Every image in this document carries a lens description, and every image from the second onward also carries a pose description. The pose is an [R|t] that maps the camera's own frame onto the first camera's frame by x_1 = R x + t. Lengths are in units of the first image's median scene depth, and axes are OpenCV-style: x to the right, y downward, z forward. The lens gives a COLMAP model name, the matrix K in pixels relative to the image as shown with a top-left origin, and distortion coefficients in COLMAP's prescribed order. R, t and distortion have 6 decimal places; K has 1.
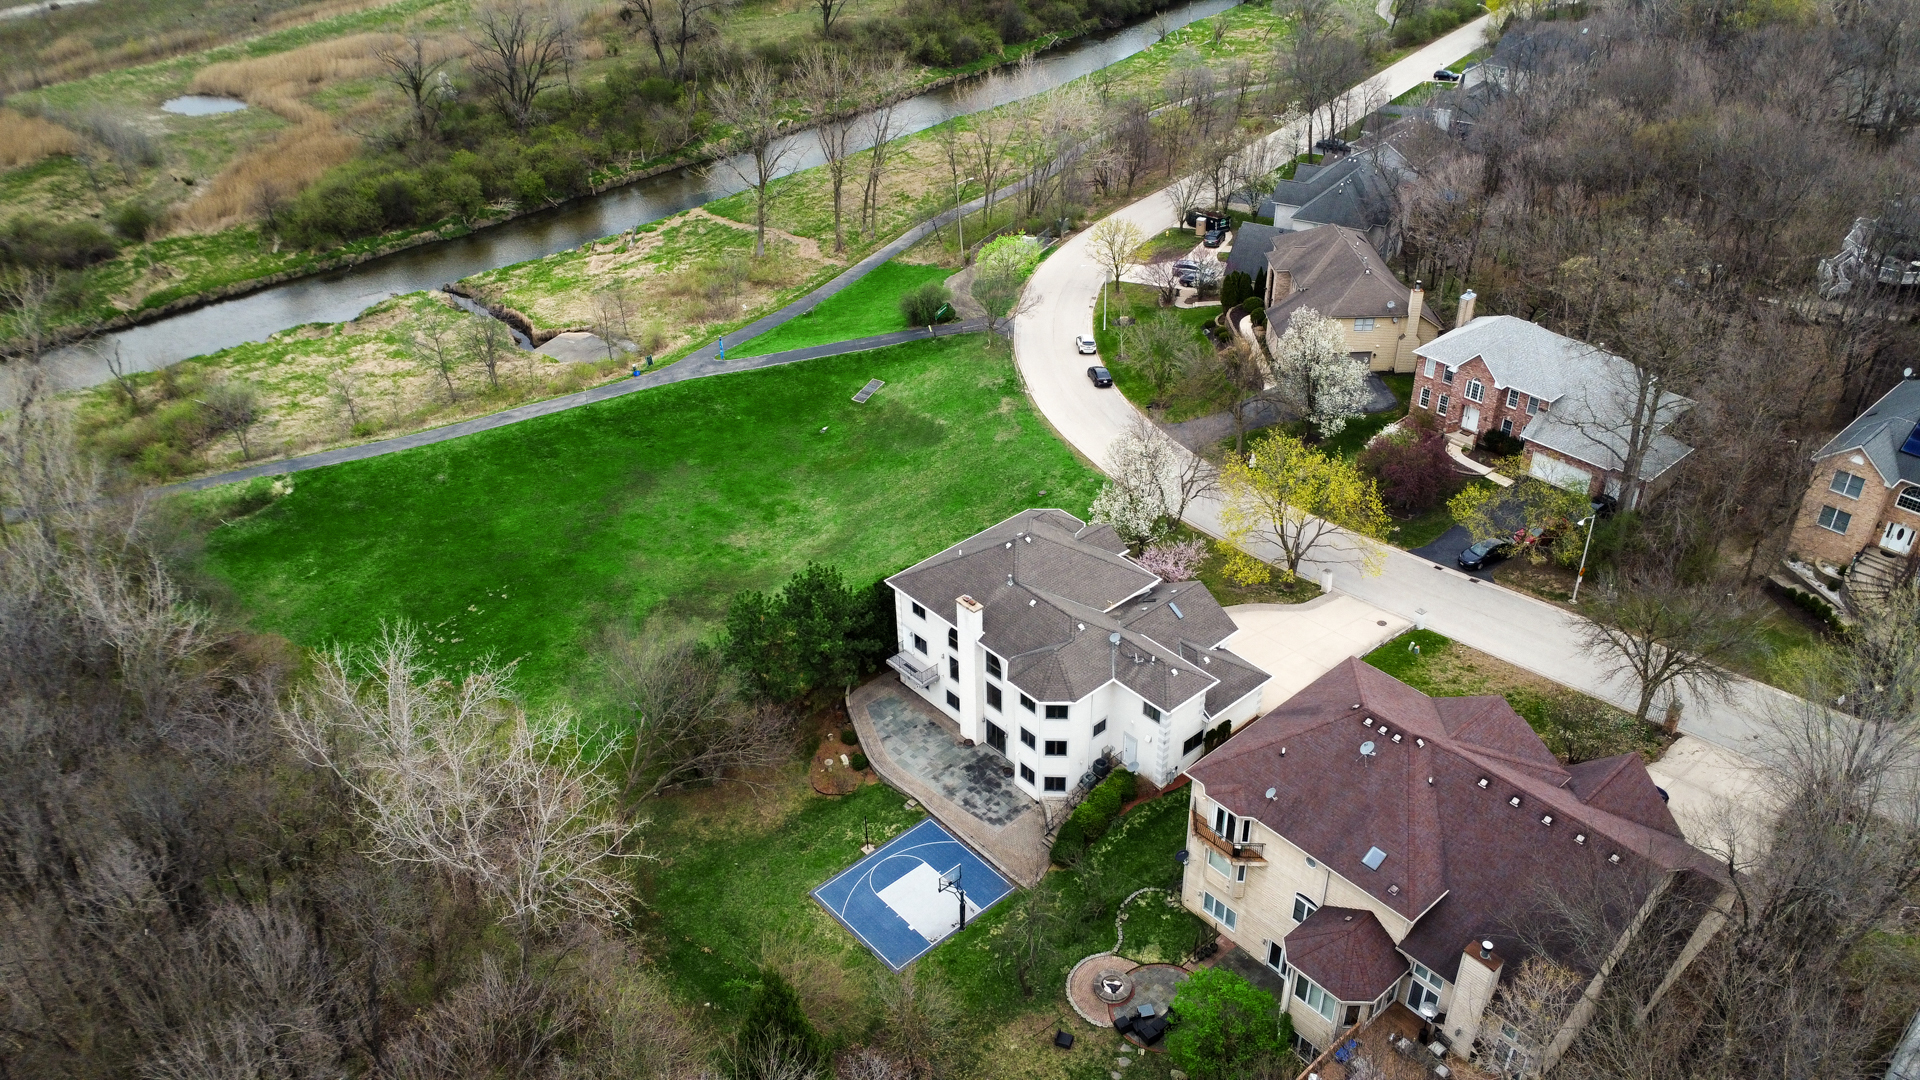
lens RADIAL K [[1401.1, 0, 960.9], [0, 1401.1, 542.7], [0, 0, 1]] dist [-0.015967, -0.010224]
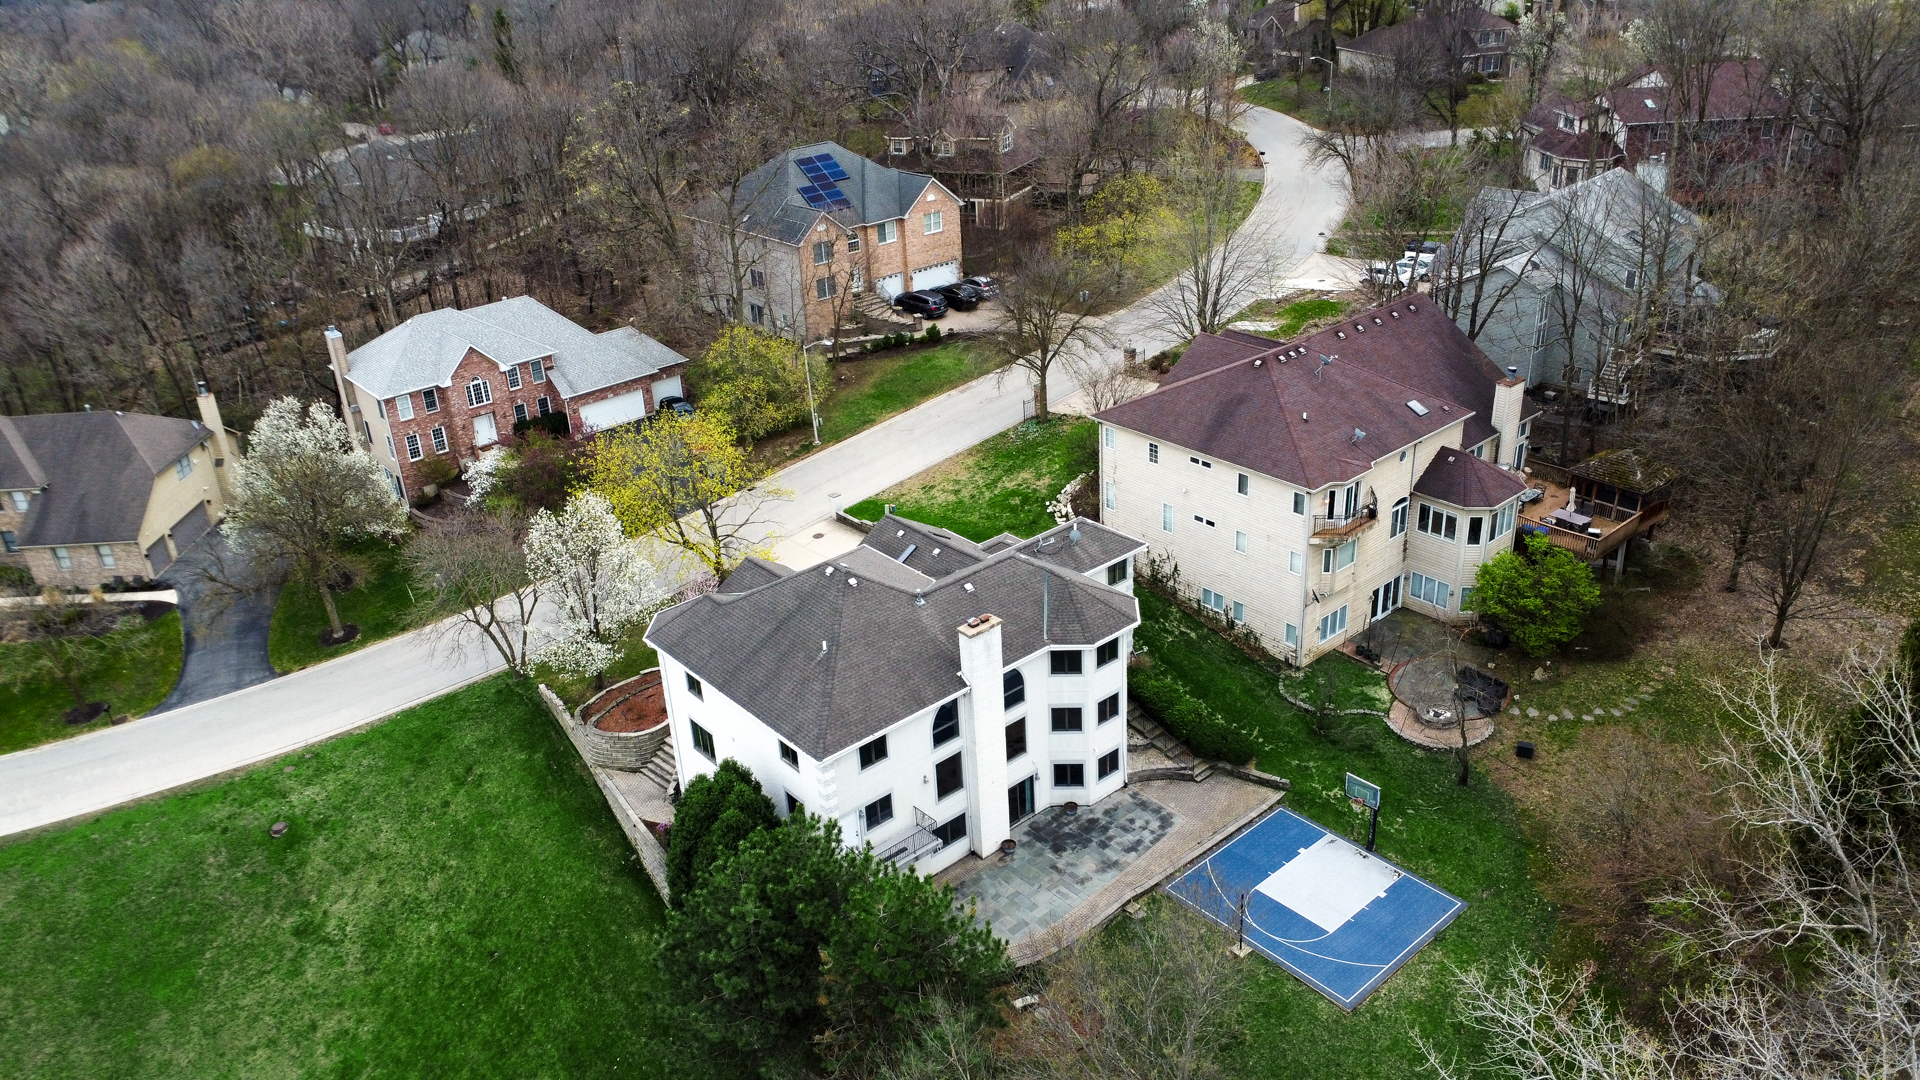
lens RADIAL K [[1401.1, 0, 959.7], [0, 1401.1, 542.4], [0, 0, 1]] dist [-0.015967, -0.010224]
pose [[0.012116, -0.419265, 0.907783, -0.548103], [0.591044, 0.735281, 0.331706, -0.198090], [-0.806548, 0.532521, 0.256713, 0.803990]]
